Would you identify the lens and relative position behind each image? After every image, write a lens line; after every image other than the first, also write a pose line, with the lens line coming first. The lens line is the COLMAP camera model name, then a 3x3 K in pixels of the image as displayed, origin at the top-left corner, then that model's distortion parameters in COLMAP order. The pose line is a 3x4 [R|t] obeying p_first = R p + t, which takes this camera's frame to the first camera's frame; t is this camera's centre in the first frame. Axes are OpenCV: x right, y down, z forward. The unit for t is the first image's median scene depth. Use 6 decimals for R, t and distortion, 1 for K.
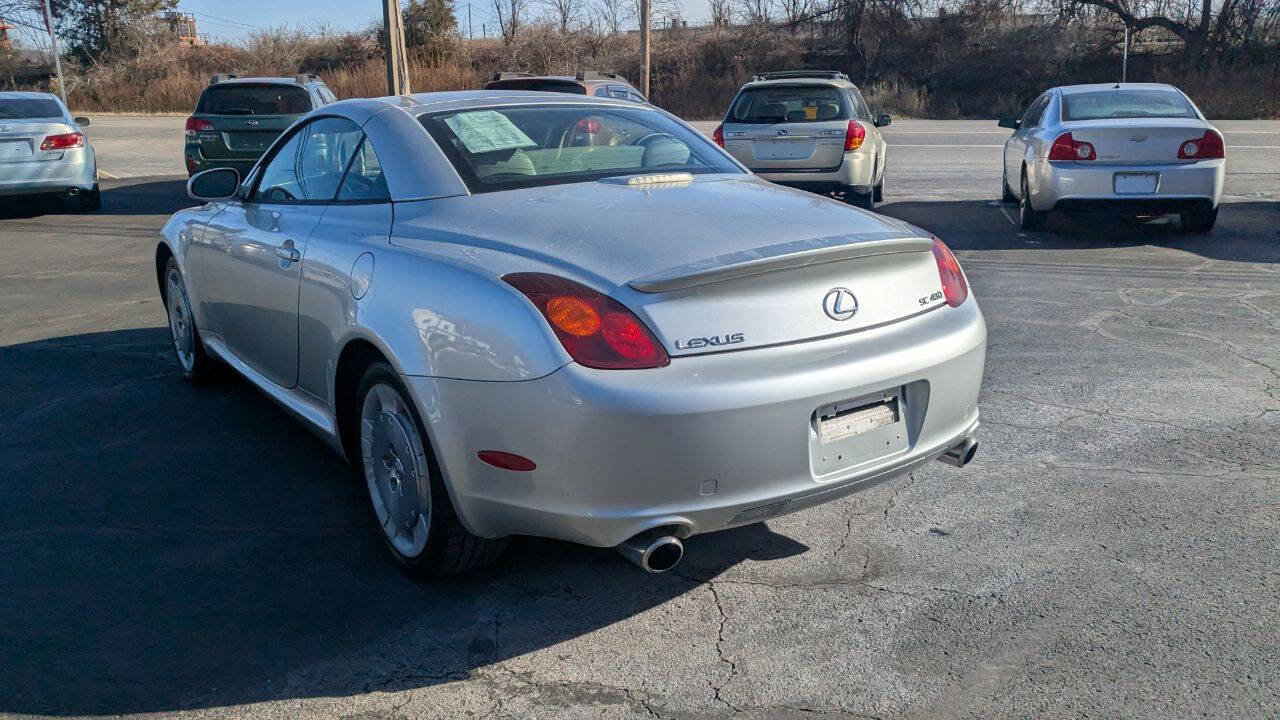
lens RADIAL K [[1009.6, 0, 656.7], [0, 1009.6, 362.7], [0, 0, 1]] dist [0.043730, -0.067154]
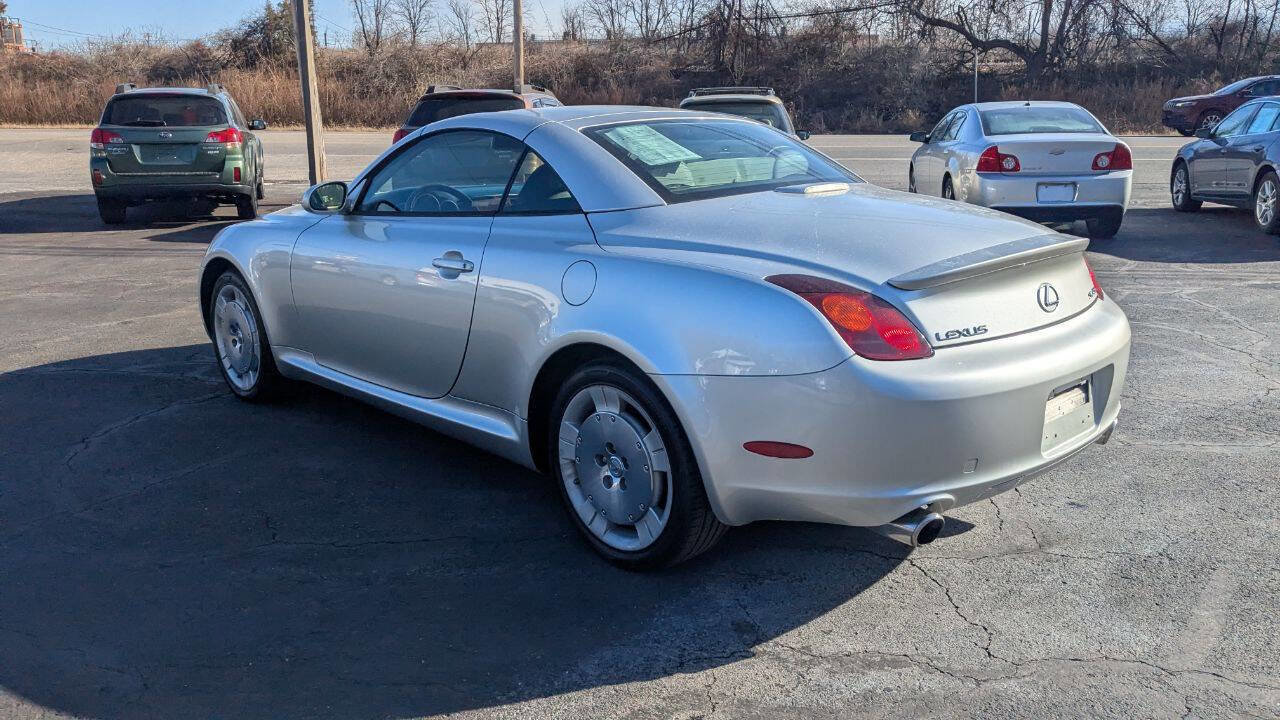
lens RADIAL K [[1009.6, 0, 662.8], [0, 1009.6, 357.2], [0, 0, 1]] dist [0.043730, -0.067154]
pose [[0.988357, -0.030239, 0.149115, -0.181223], [0.032899, 0.999340, -0.015405, 0.004704], [-0.148551, 0.020131, 0.988700, -0.018275]]
